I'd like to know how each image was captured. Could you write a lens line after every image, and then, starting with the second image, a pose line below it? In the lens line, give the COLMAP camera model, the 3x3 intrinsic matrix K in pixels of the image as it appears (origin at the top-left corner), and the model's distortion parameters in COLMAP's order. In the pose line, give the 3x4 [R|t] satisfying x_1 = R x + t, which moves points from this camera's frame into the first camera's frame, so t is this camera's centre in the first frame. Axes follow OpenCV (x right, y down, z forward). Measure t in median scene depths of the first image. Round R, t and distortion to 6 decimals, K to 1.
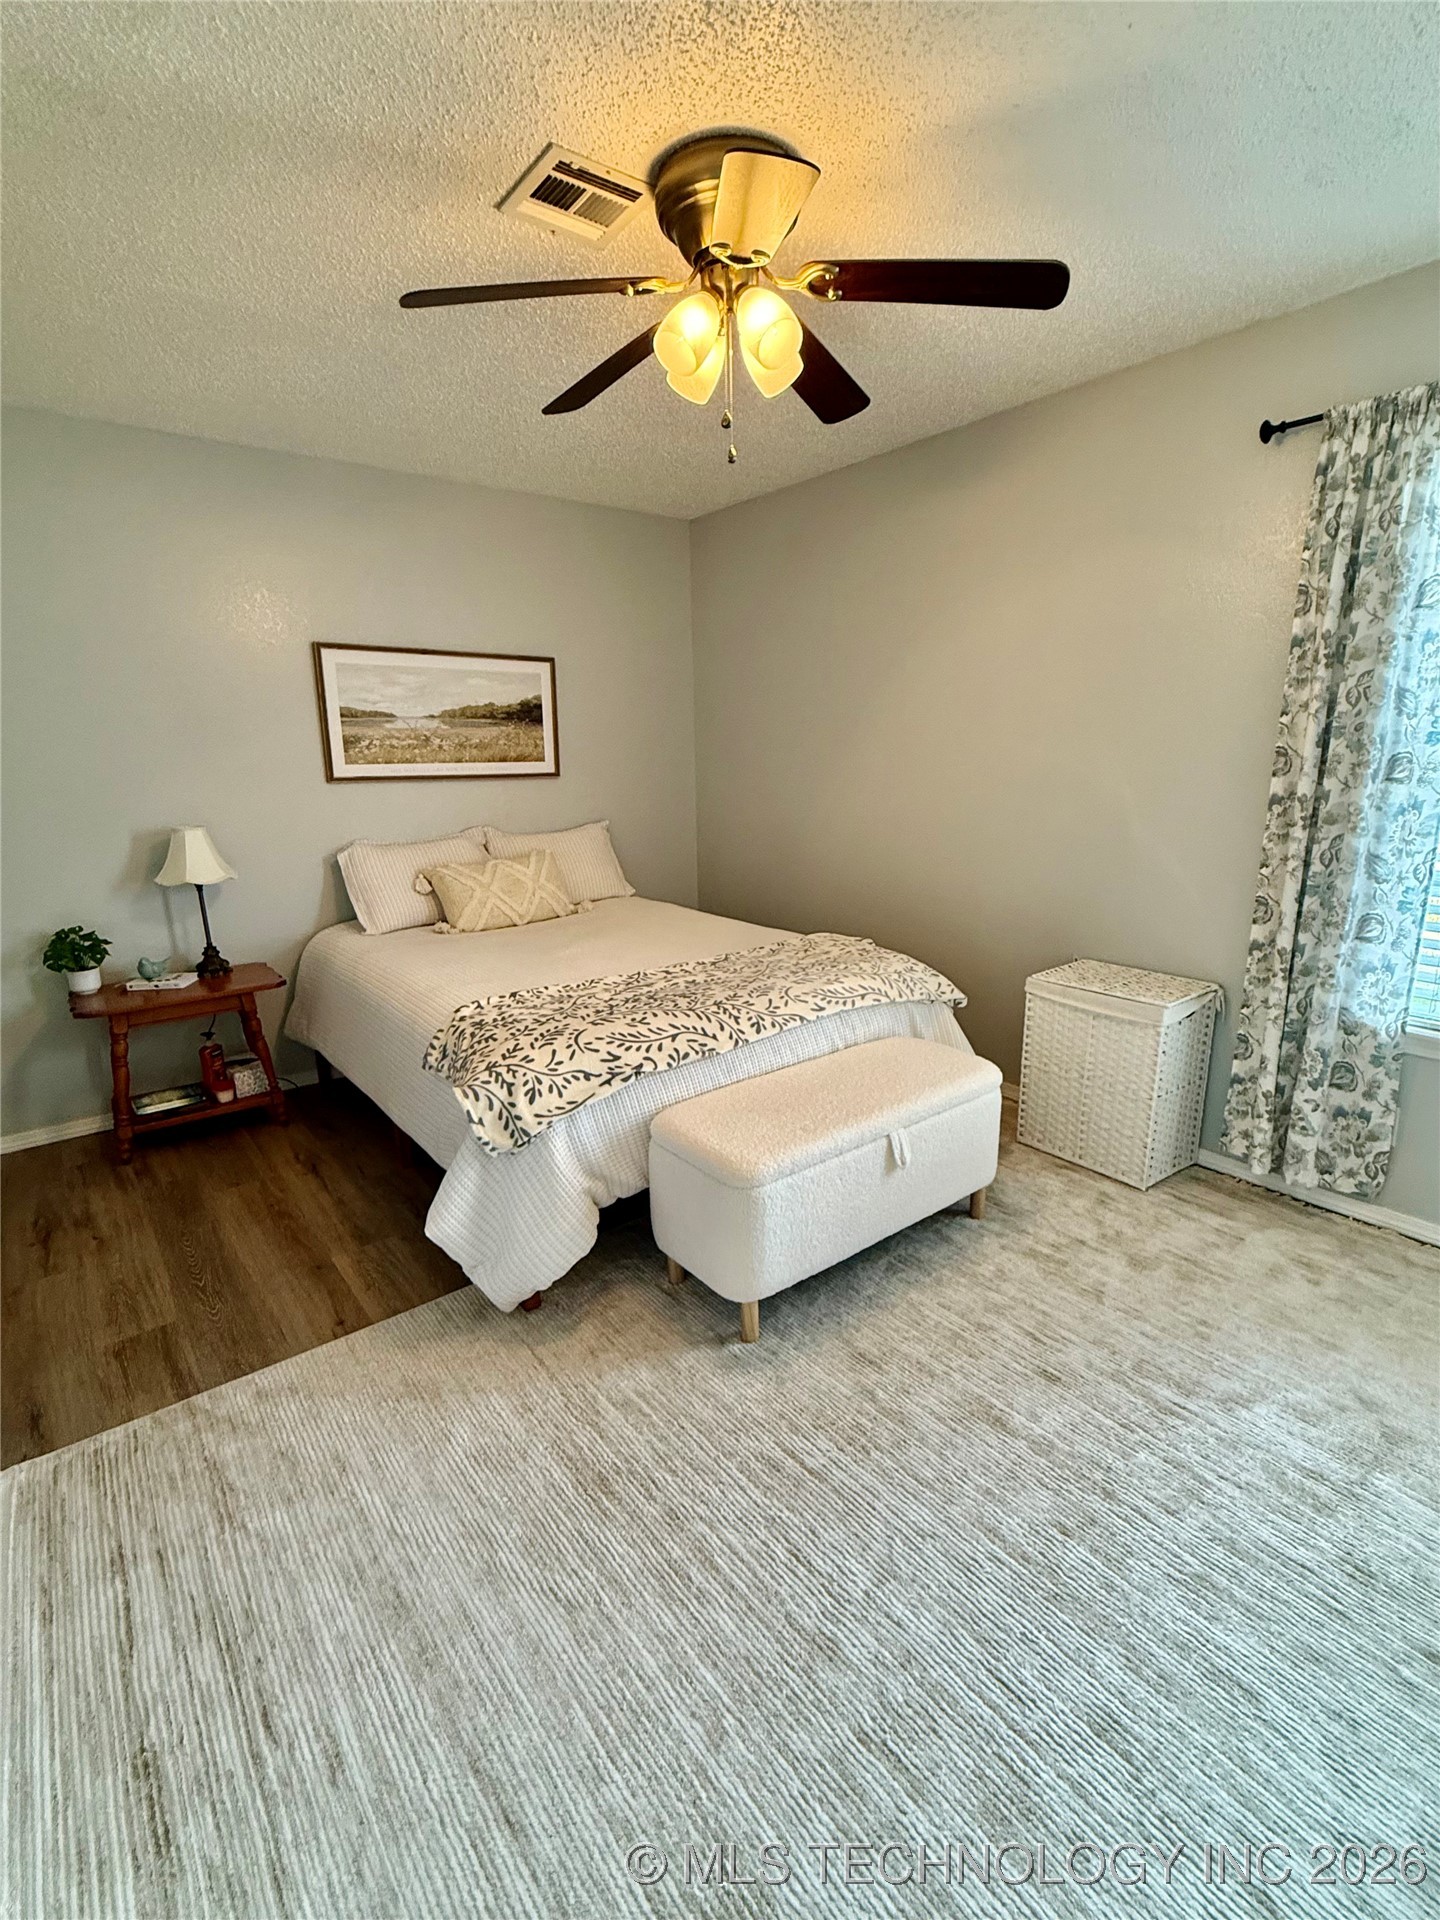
lens RADIAL K [[877.2, 0, 721.8], [0, 877.2, 964.8], [0, 0, 1]] dist [0.004734, 0.000715]
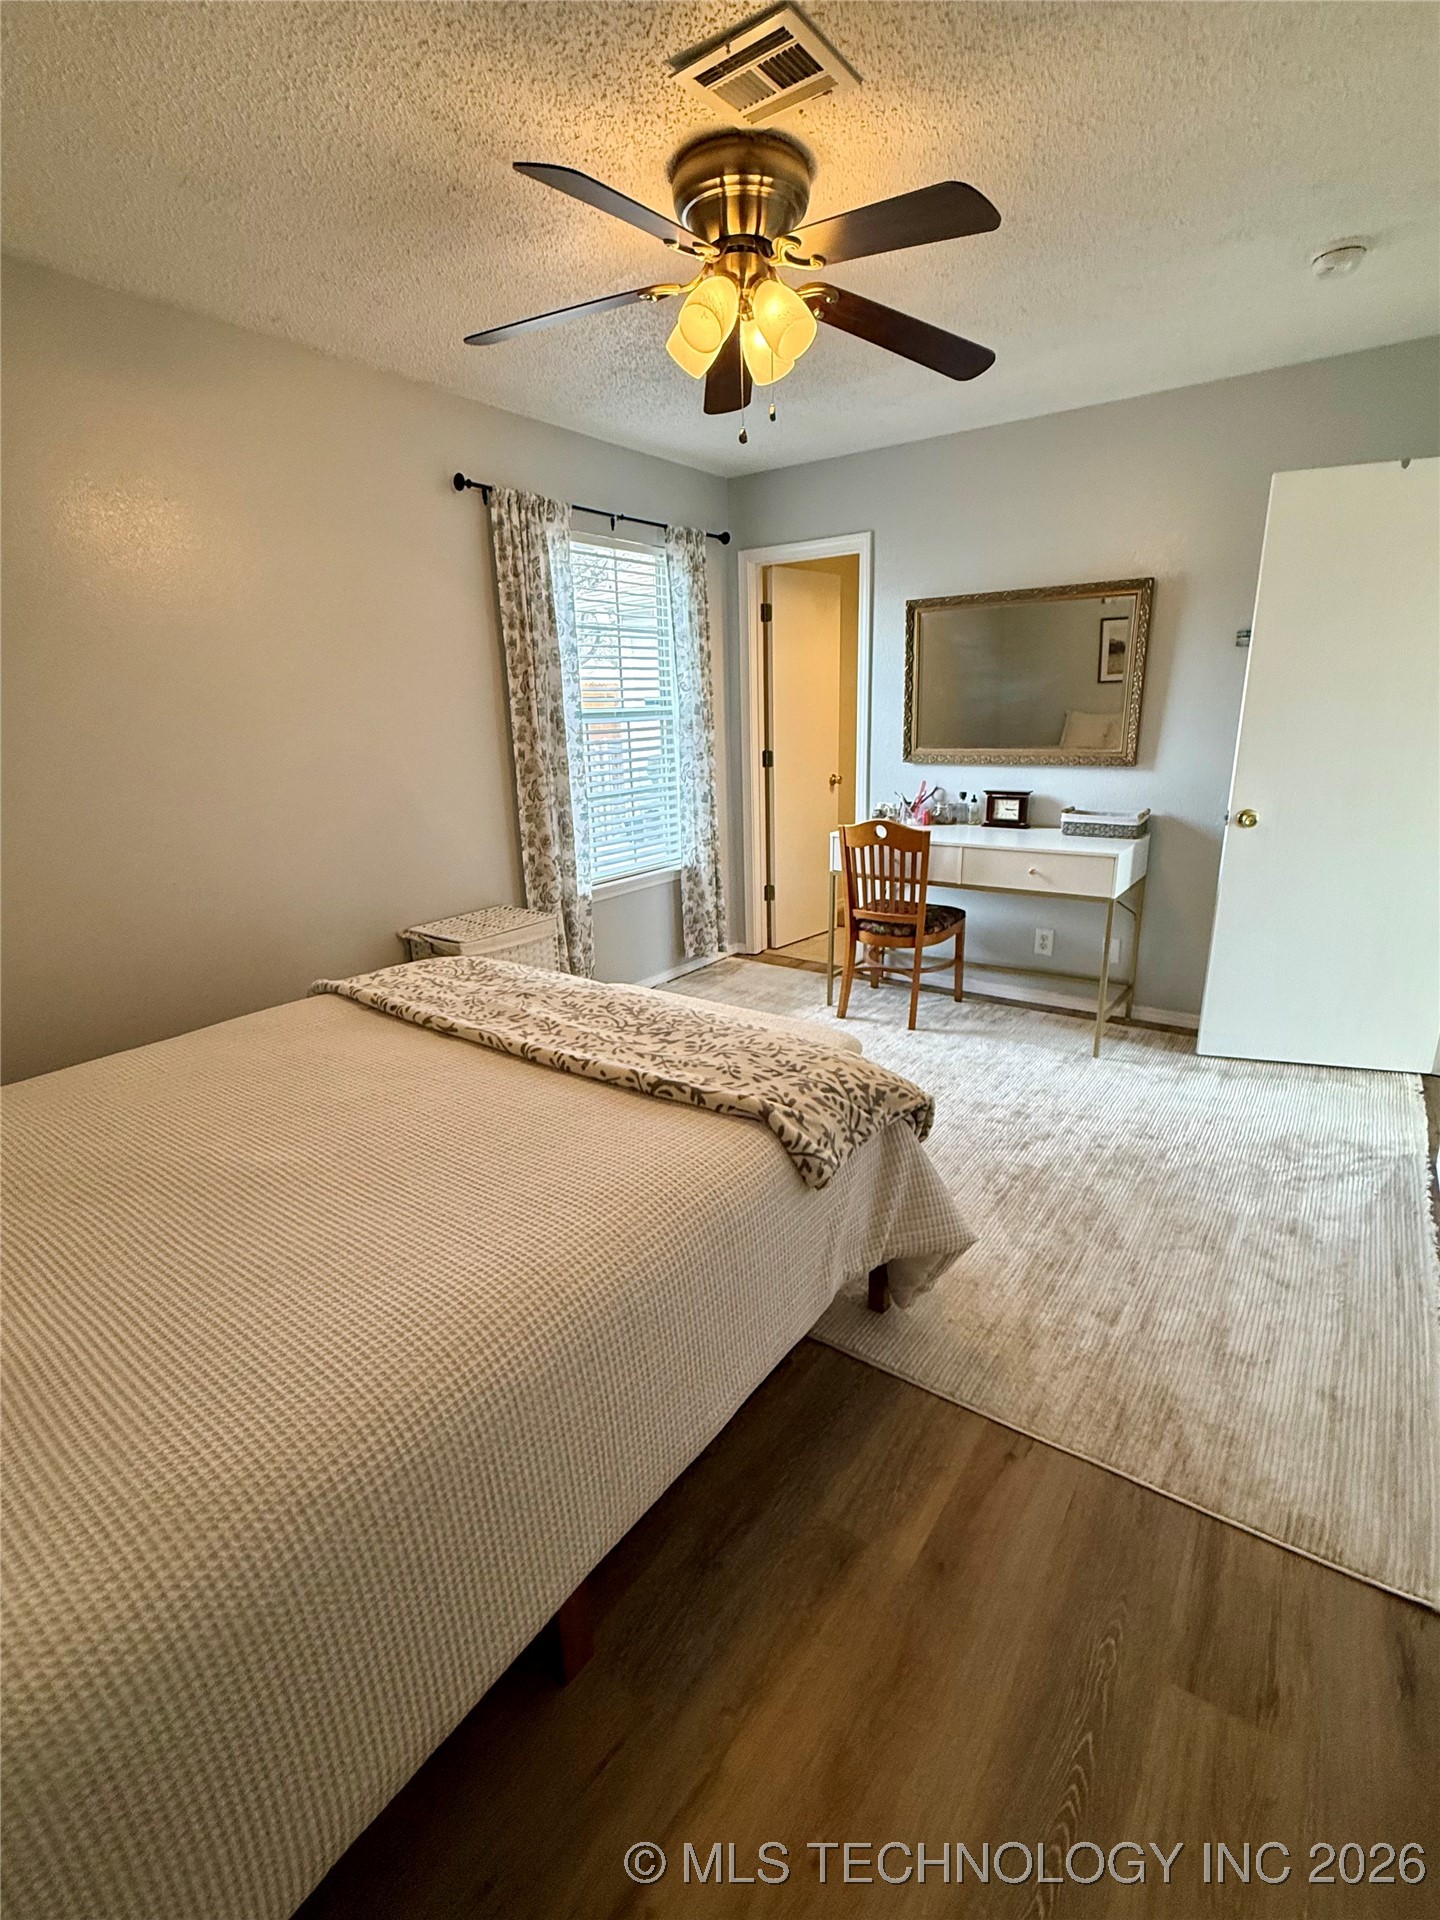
lens RADIAL K [[877.2, 0, 722.7], [0, 877.2, 961.0], [0, 0, 1]] dist [0.004734, 0.000715]
pose [[-0.272096, -0.248674, 0.929583, -0.874387], [0.263686, 0.909786, 0.320561, -0.269373], [-0.925437, 0.332342, -0.181977, 1.104916]]
